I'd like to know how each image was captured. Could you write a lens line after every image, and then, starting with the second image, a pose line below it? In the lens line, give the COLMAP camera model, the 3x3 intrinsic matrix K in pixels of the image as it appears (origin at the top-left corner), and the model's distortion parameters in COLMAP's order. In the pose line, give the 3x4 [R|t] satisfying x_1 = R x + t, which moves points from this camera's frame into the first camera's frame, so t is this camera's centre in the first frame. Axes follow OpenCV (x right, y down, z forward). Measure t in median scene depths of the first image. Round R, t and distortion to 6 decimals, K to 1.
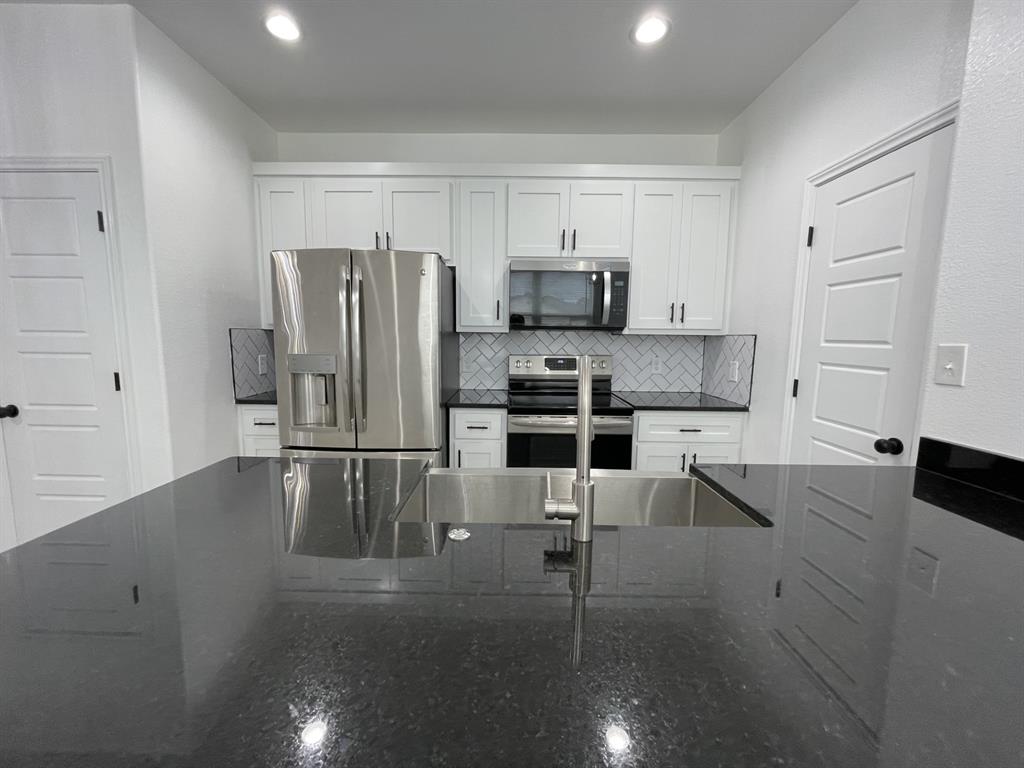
lens RADIAL K [[415.8, 0, 512.2], [0, 415.8, 383.8], [0, 0, 1]] dist [-0.001221, 0.000118]
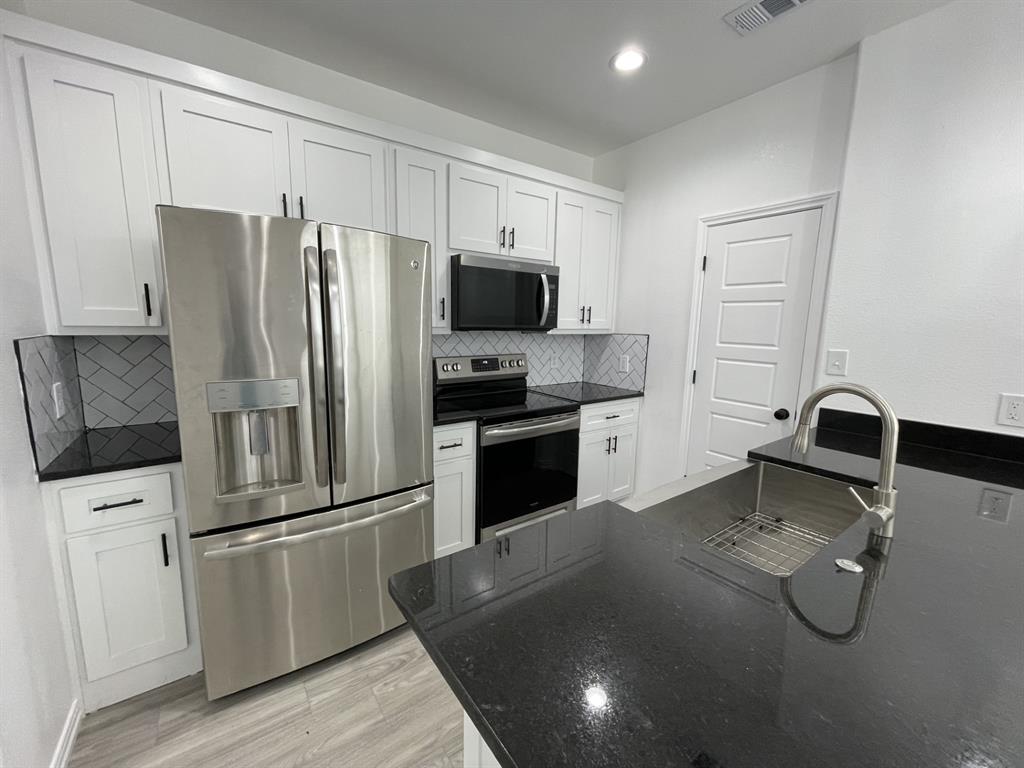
lens RADIAL K [[415.8, 0, 514.3], [0, 415.8, 384.3], [0, 0, 1]] dist [-0.001221, 0.000118]
pose [[0.806219, -0.086925, 0.585196, -0.452735], [0.060426, 0.996073, 0.064708, -0.069733], [-0.588523, -0.016808, 0.808306, 0.207542]]
